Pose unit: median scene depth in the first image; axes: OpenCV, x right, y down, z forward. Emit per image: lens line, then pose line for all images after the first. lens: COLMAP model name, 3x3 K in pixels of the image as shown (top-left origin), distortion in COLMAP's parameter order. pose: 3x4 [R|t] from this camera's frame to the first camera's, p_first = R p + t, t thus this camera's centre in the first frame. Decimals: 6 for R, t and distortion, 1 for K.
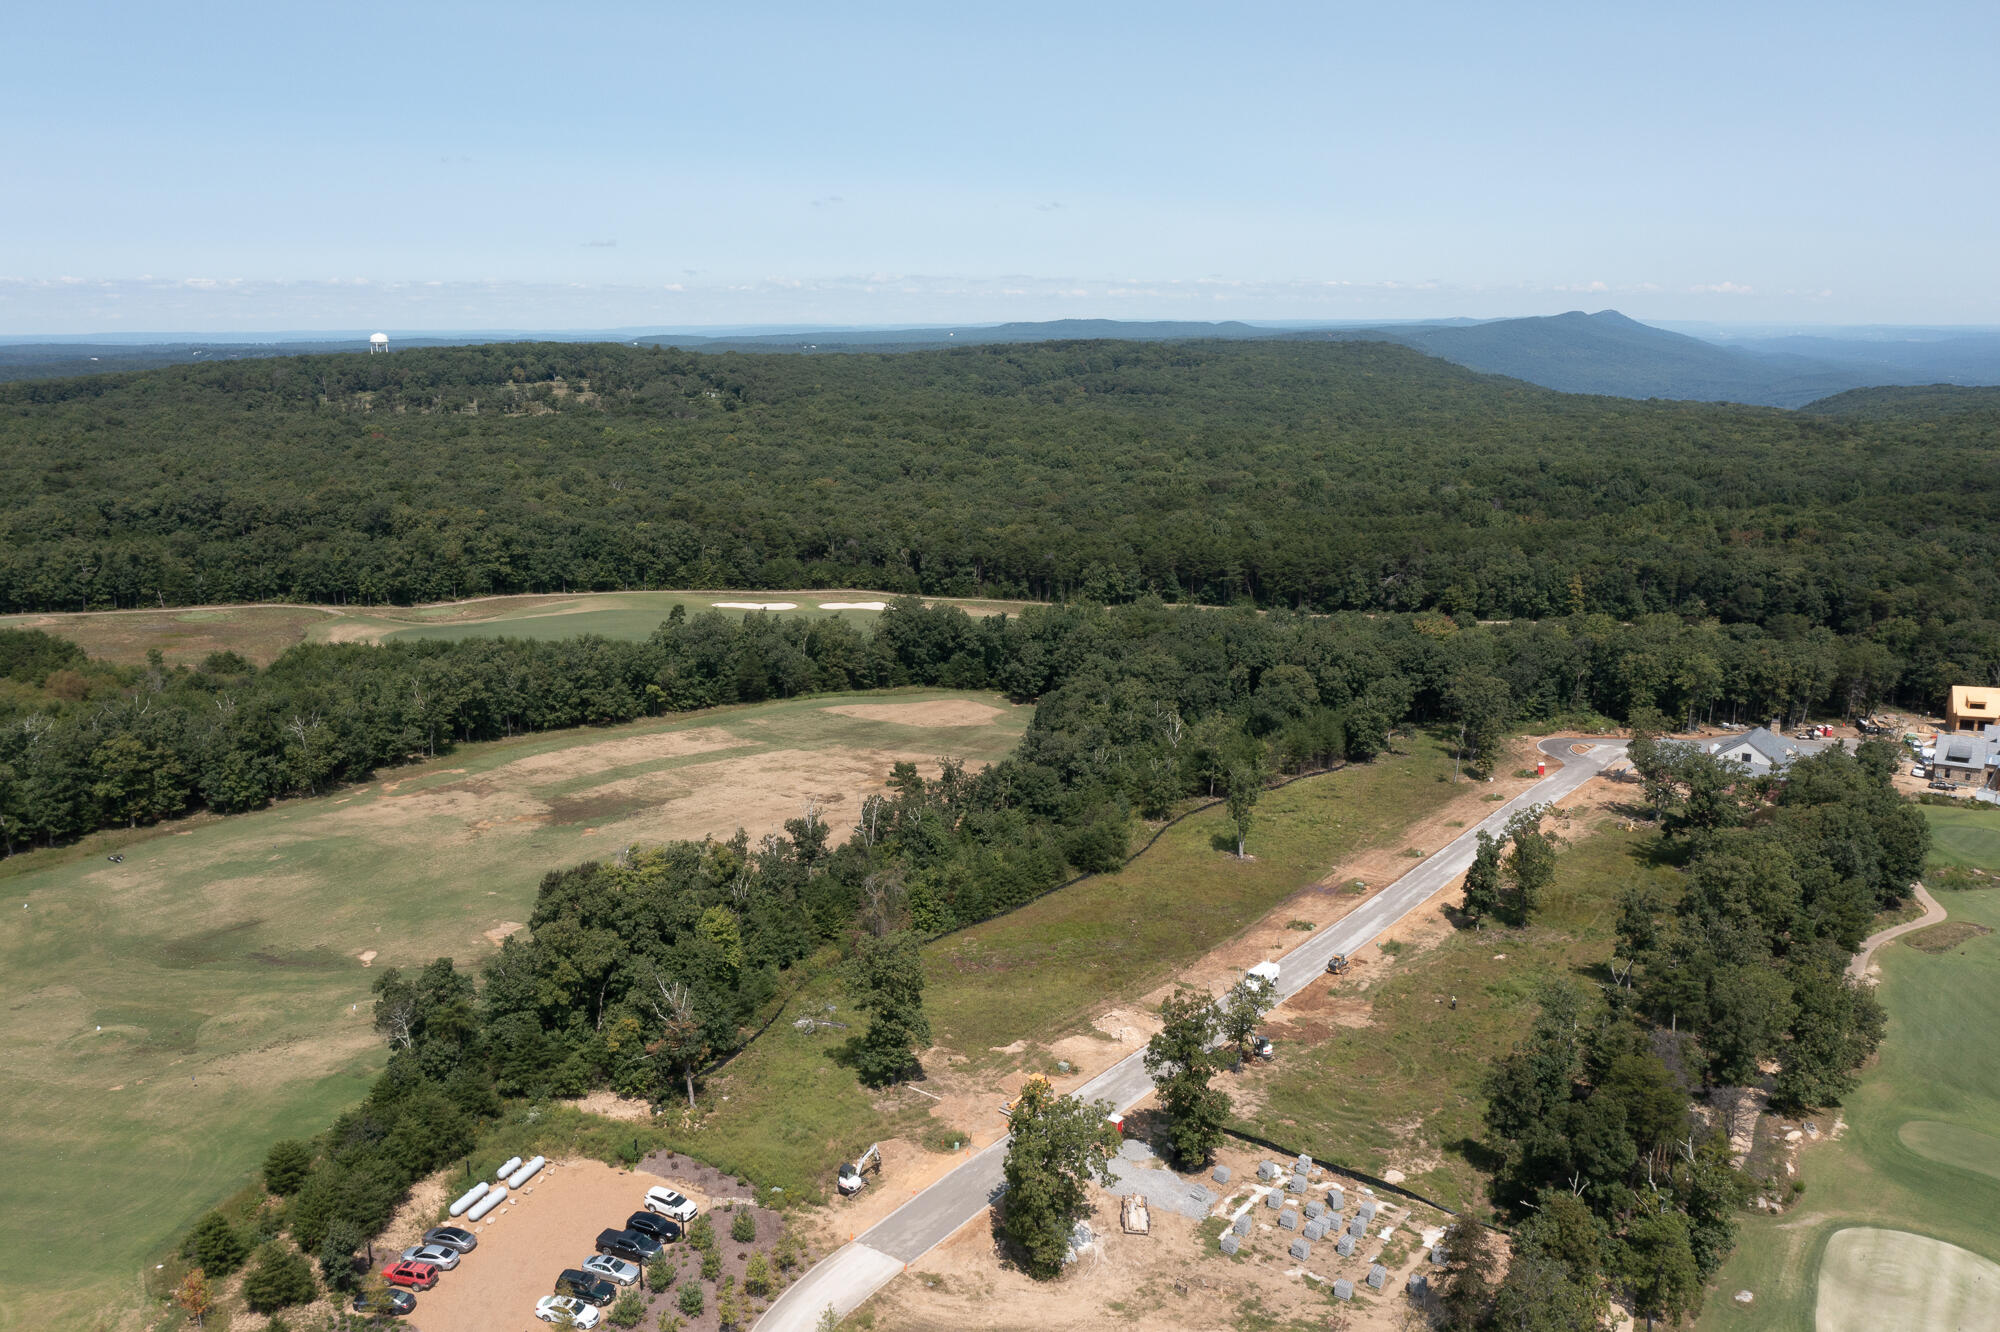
lens RADIAL K [[1589.9, 0, 1002.8], [0, 1589.9, 673.5], [0, 0, 1]] dist [-0.003464, 0.007192]
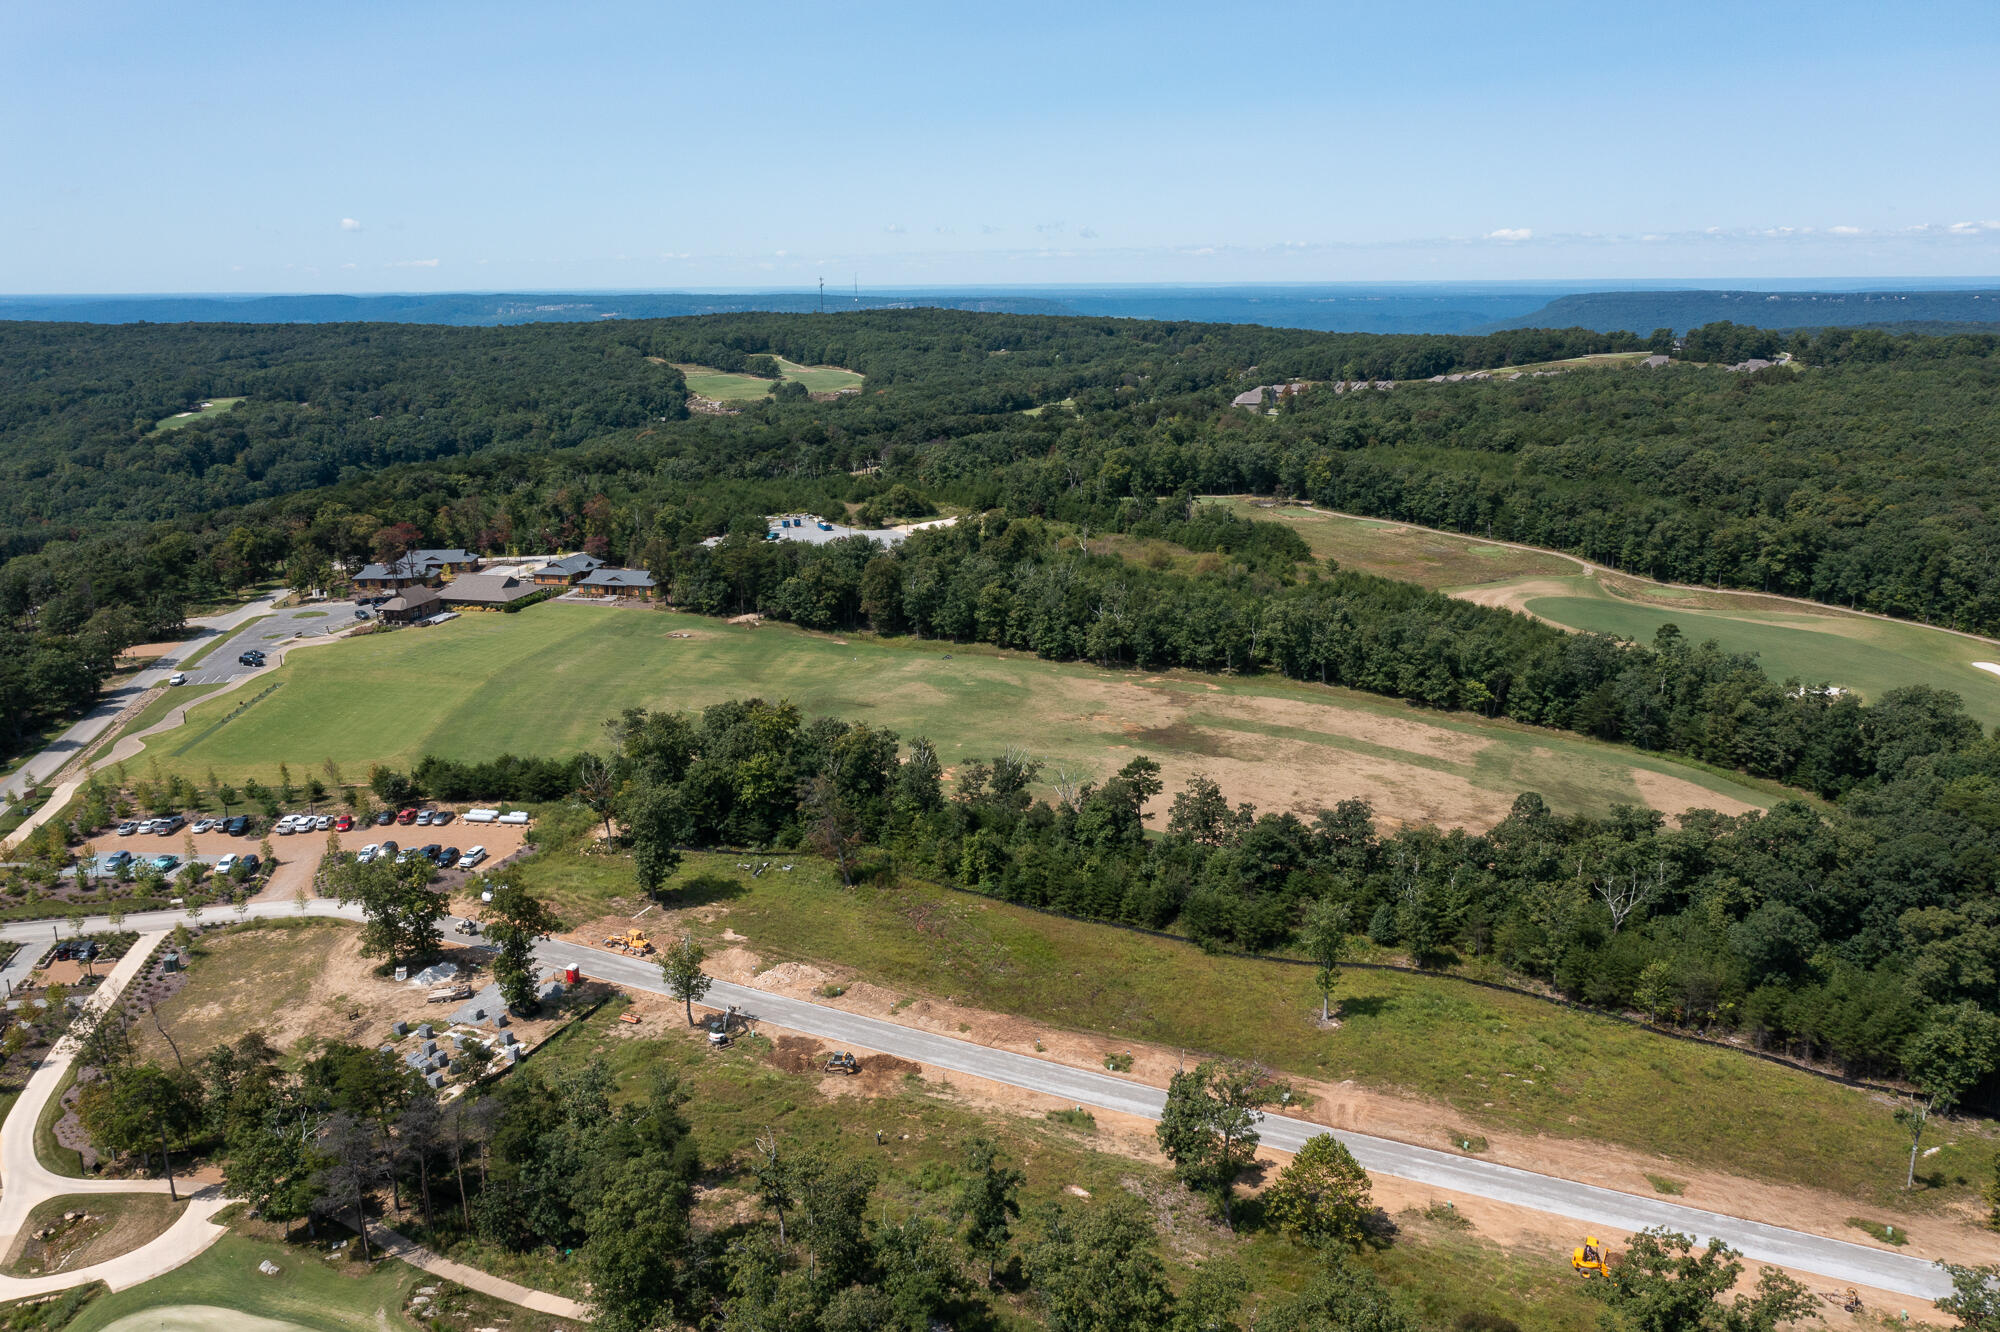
lens RADIAL K [[1589.9, 0, 1006.2], [0, 1589.9, 662.9], [0, 0, 1]] dist [-0.003464, 0.007192]
pose [[0.204459, 0.240752, -0.948807, 0.565873], [-0.209568, 0.957575, 0.197816, -0.120378], [0.956179, 0.158395, 0.246238, 0.434624]]
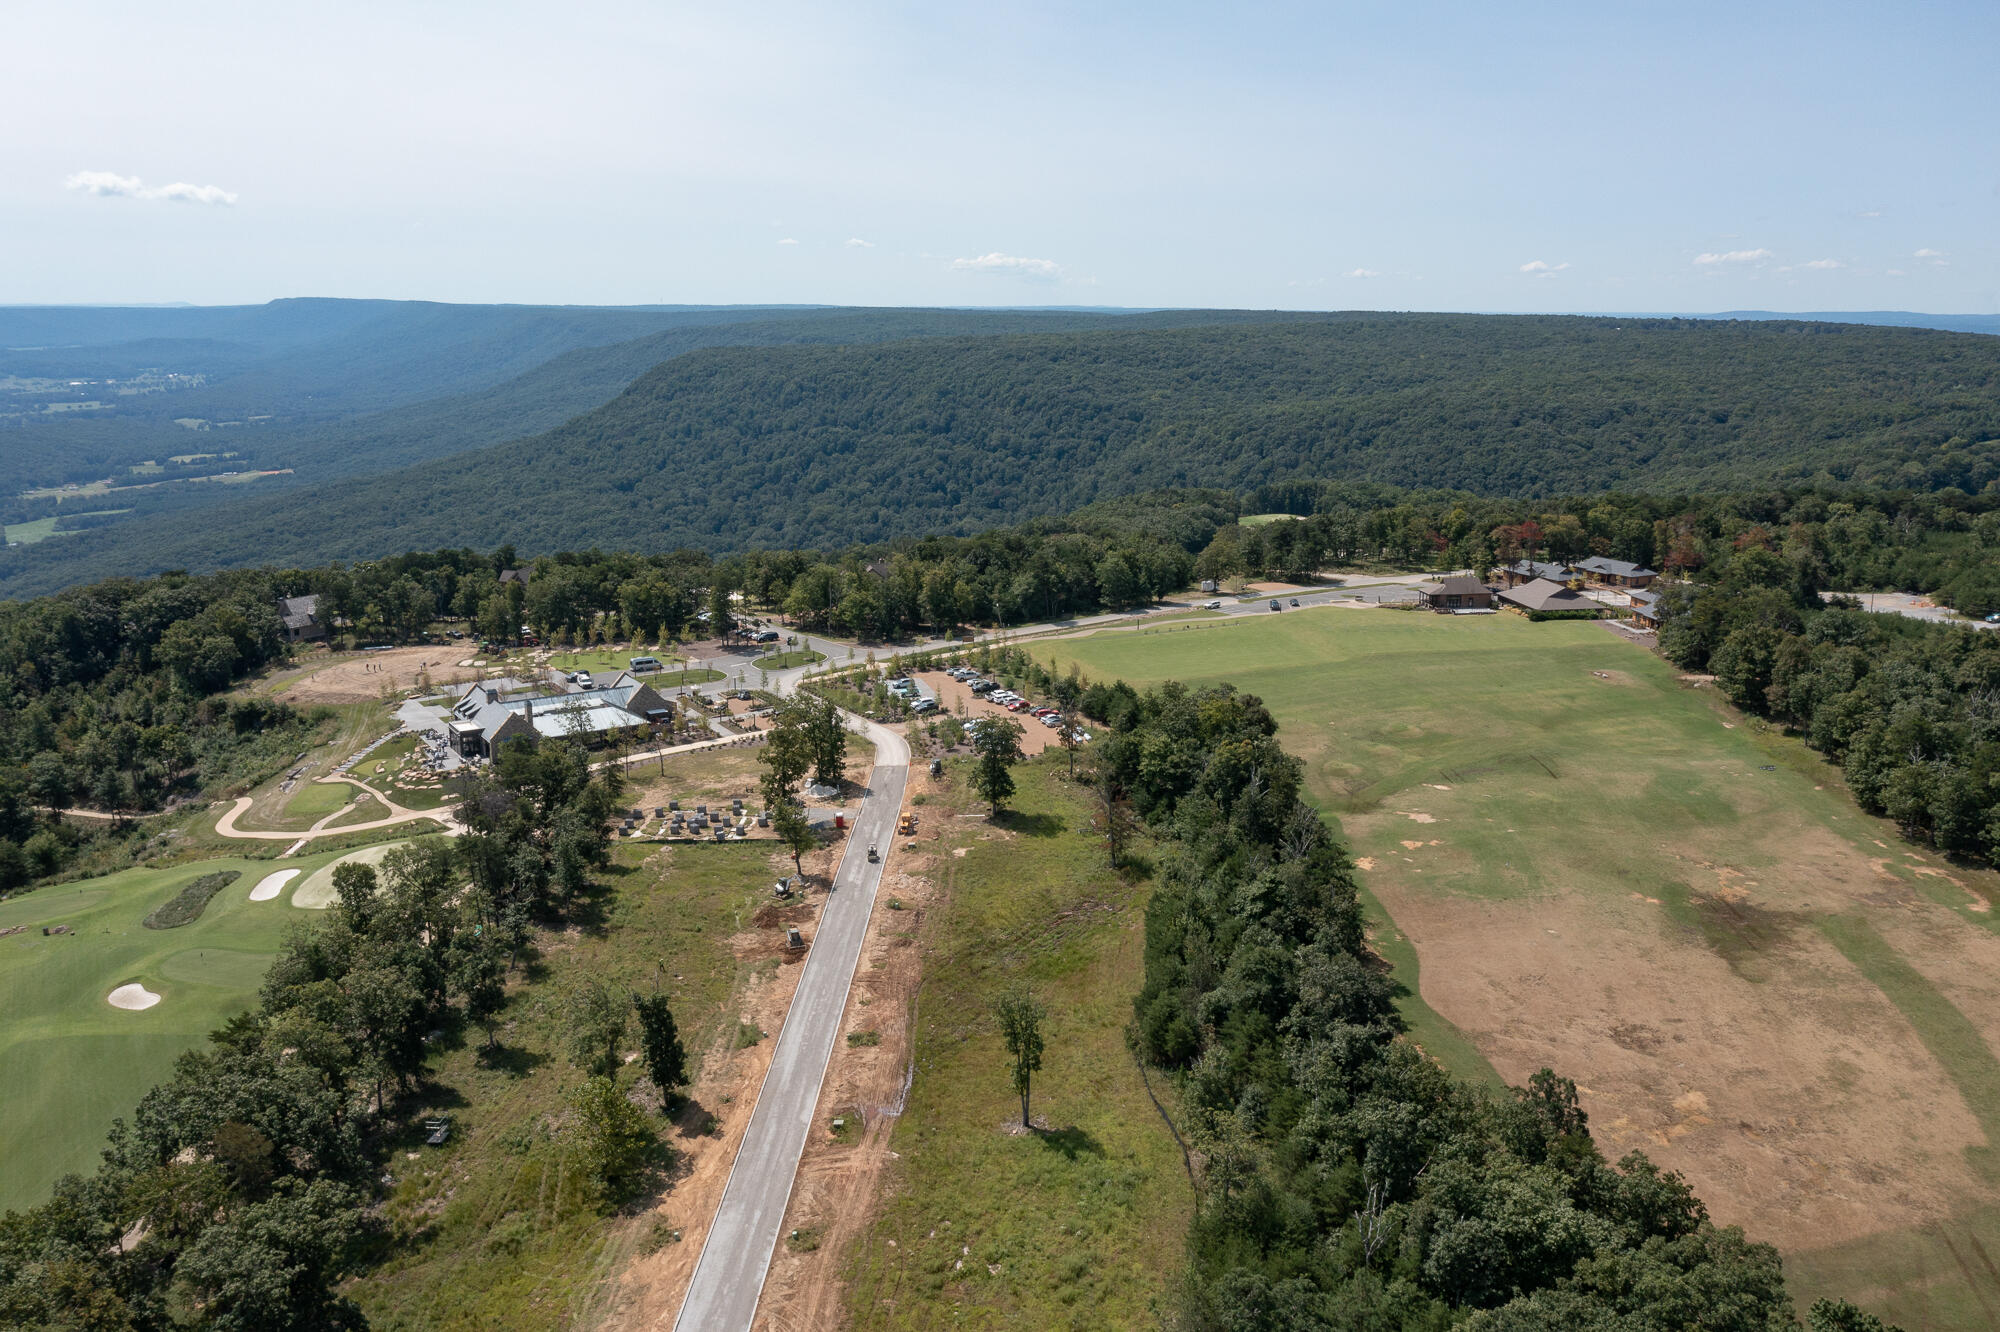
lens RADIAL K [[1589.9, 0, 1000.2], [0, 1589.9, 670.7], [0, 0, 1]] dist [-0.003464, 0.007192]
pose [[-0.834376, 0.132751, -0.534971, 0.341540], [-0.115807, 0.906681, 0.405610, -0.229442], [0.538892, 0.400384, -0.741139, 0.979825]]
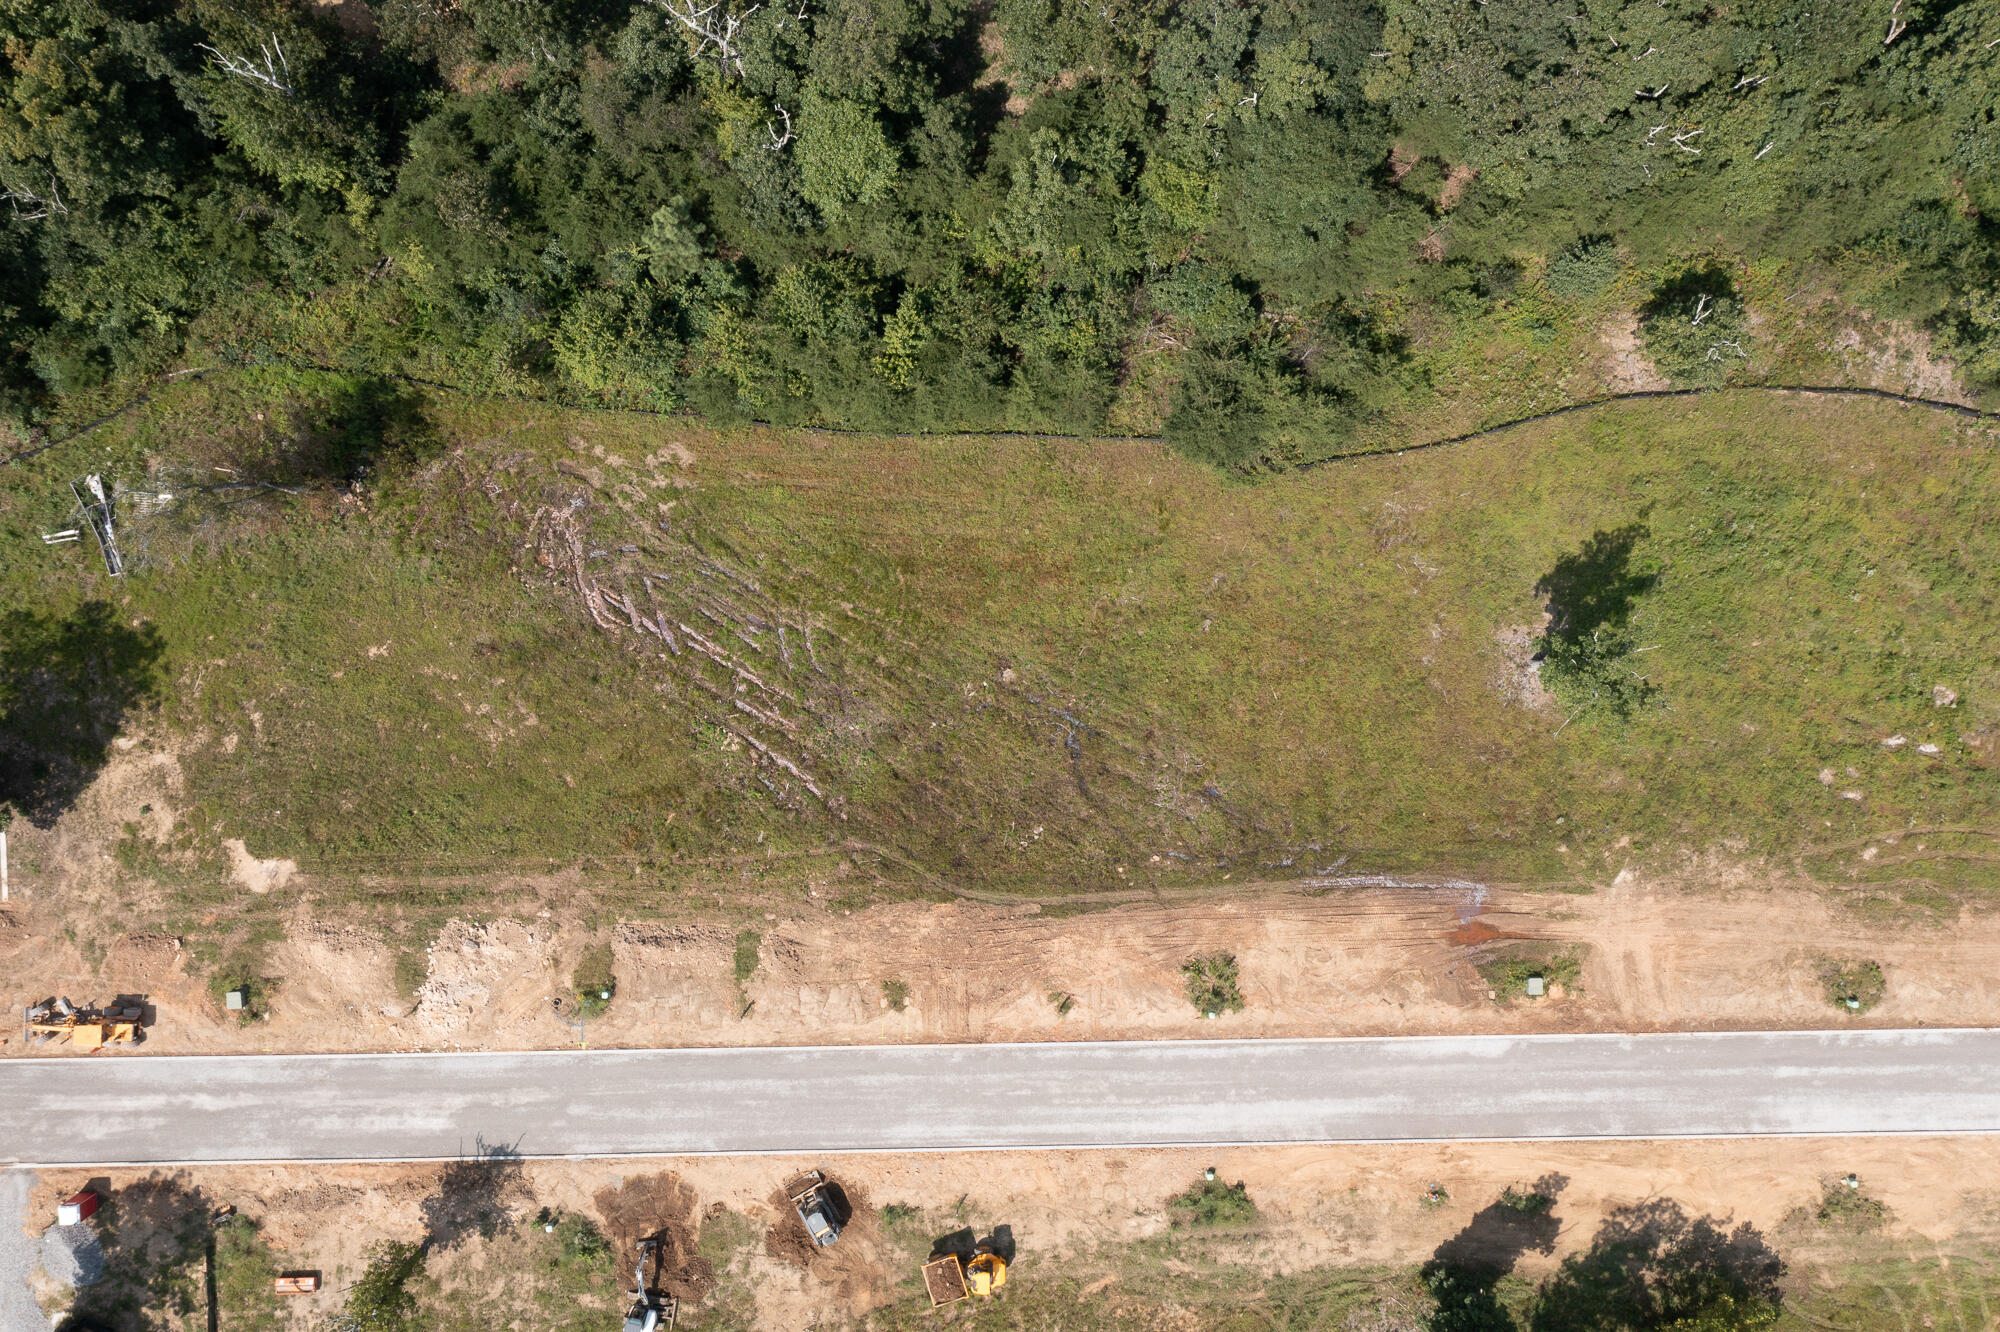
lens RADIAL K [[1589.9, 0, 1002.1], [0, 1589.9, 663.9], [0, 0, 1]] dist [-0.003464, 0.007192]
pose [[0.591631, 0.806205, -0.002697, 0.050182], [-0.169204, 0.127440, 0.977307, -0.170900], [0.788253, -0.577749, 0.211810, 0.561867]]
